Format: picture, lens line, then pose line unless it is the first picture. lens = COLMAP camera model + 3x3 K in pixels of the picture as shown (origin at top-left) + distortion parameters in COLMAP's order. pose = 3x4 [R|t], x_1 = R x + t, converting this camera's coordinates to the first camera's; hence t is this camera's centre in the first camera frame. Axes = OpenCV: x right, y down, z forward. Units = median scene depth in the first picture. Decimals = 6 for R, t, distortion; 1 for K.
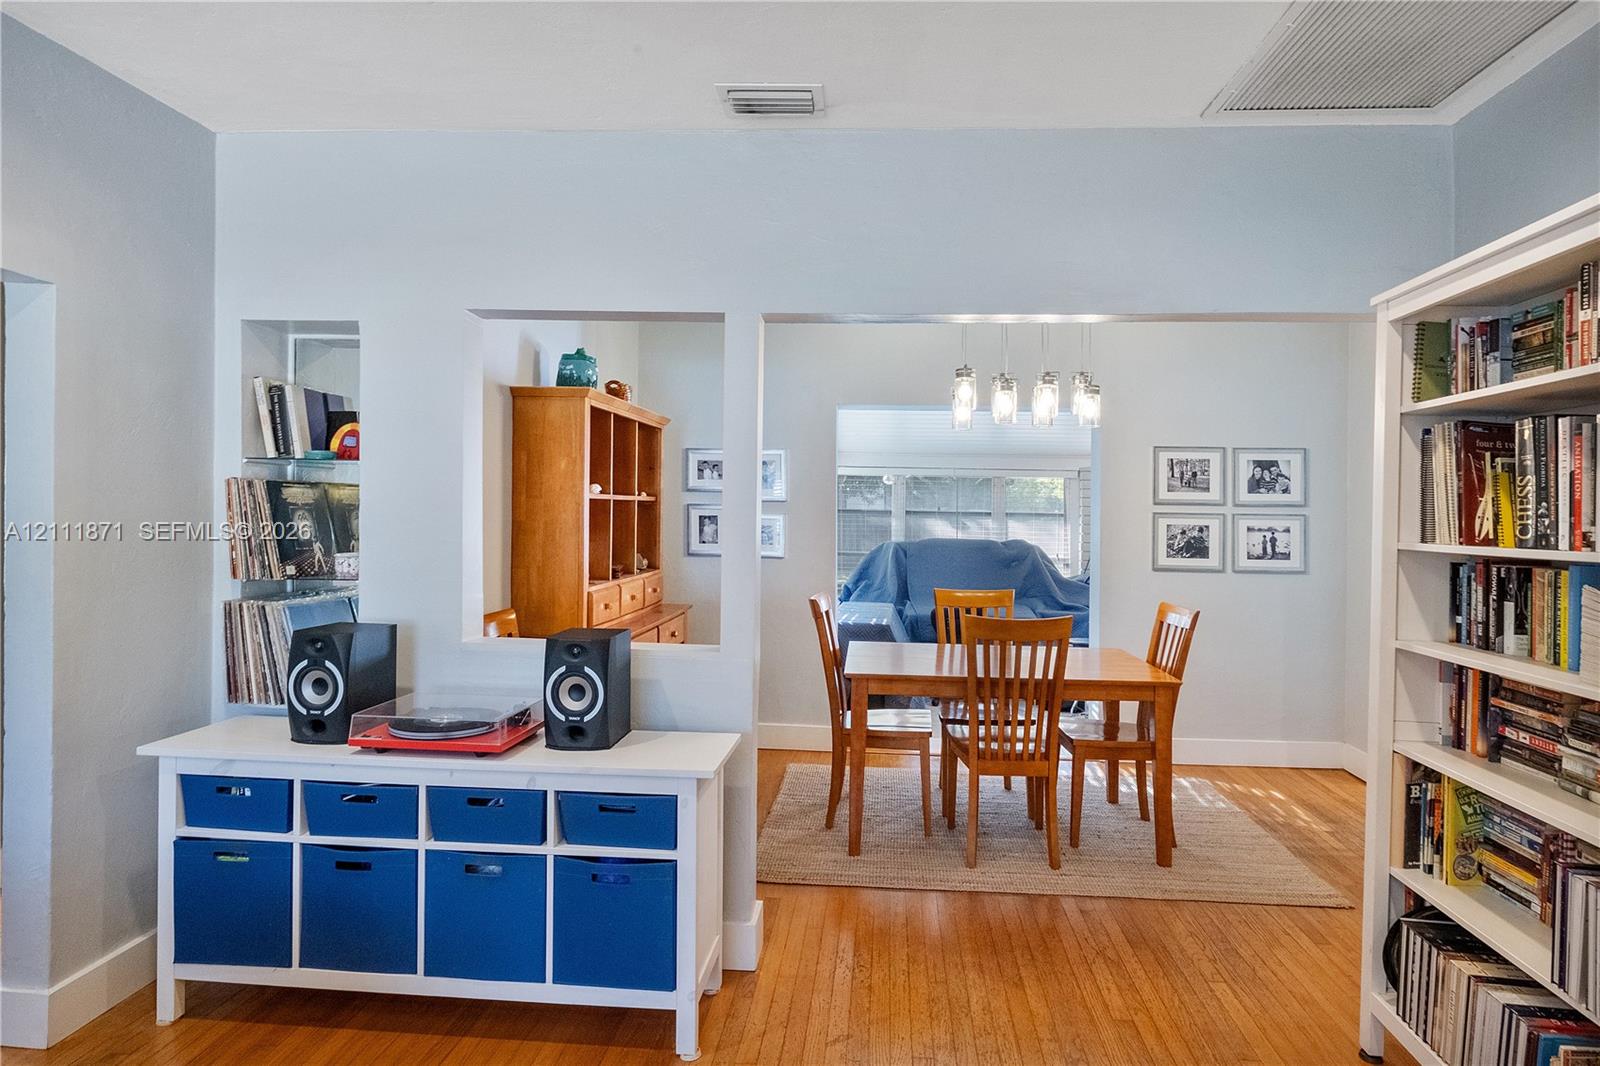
lens RADIAL K [[917.8, 0, 800.0], [0, 917.8, 533.0], [0, 0, 1]] dist [0.005246, 0.001594]
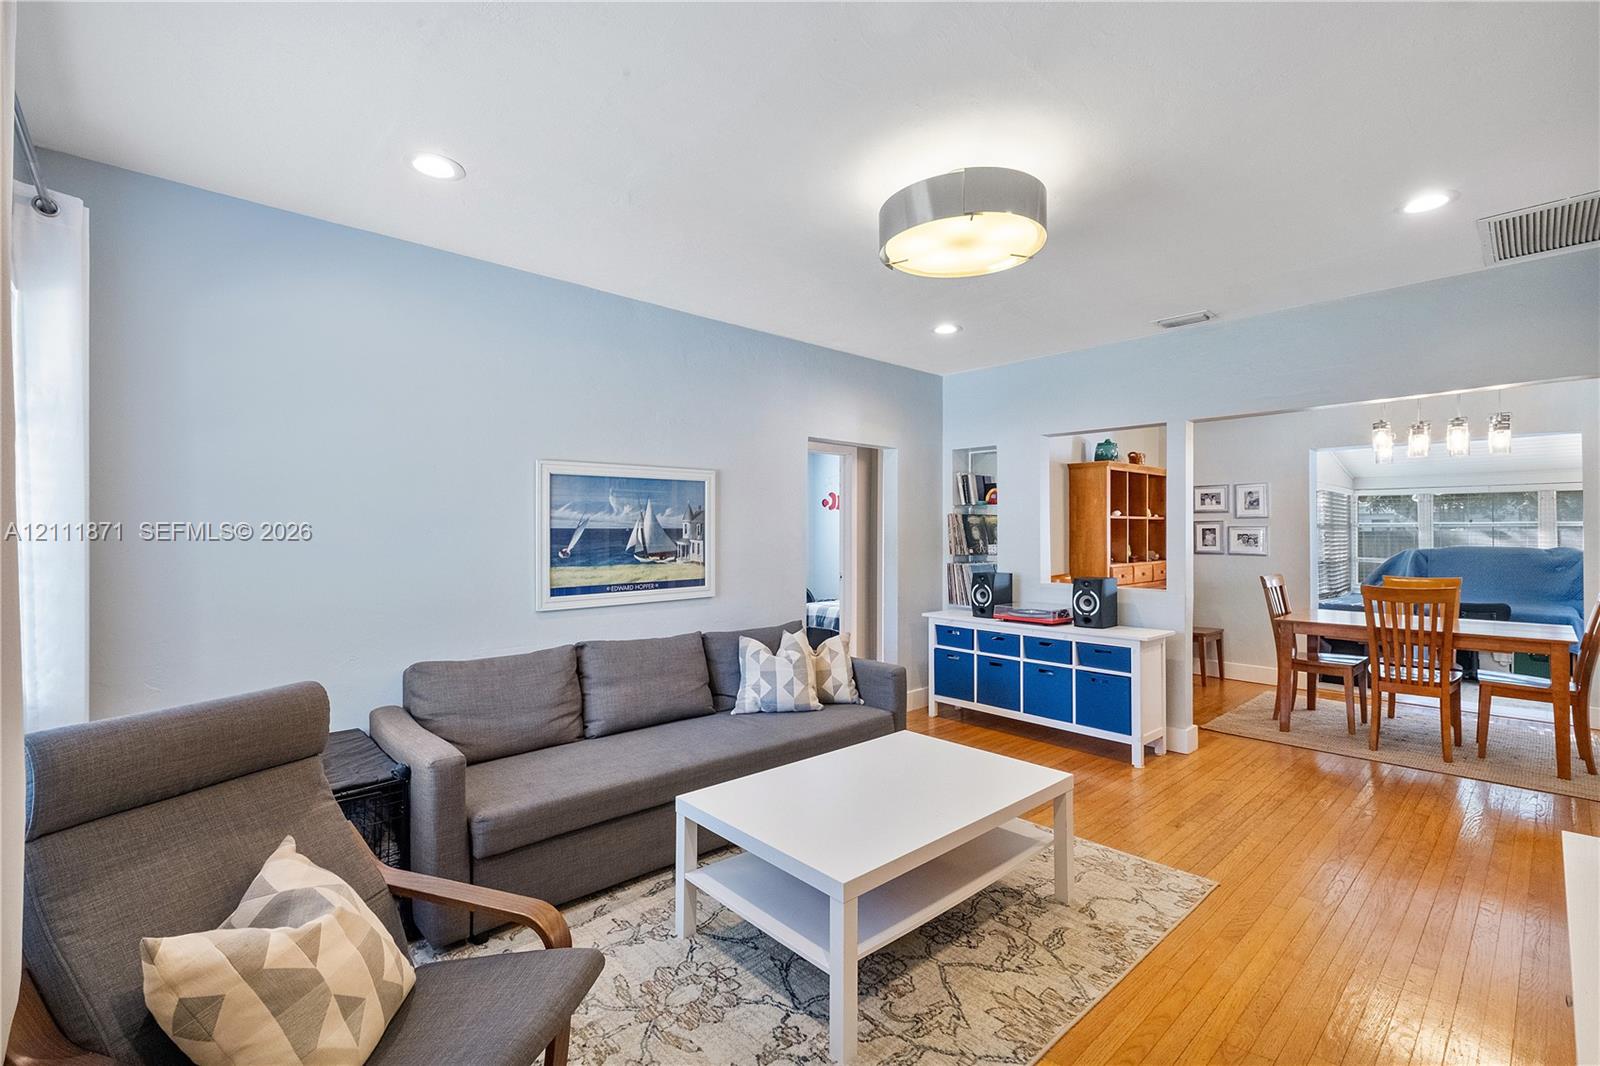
lens RADIAL K [[697.9, 0, 800.0], [0, 697.9, 533.0], [0, 0, 1]] dist [0.001259, 0.000022]
pose [[0.745736, -0.019059, -0.665969, 0.334073], [-0.000464, 0.999576, -0.029125, 0.046469], [0.666241, 0.022029, 0.745411, -0.669683]]
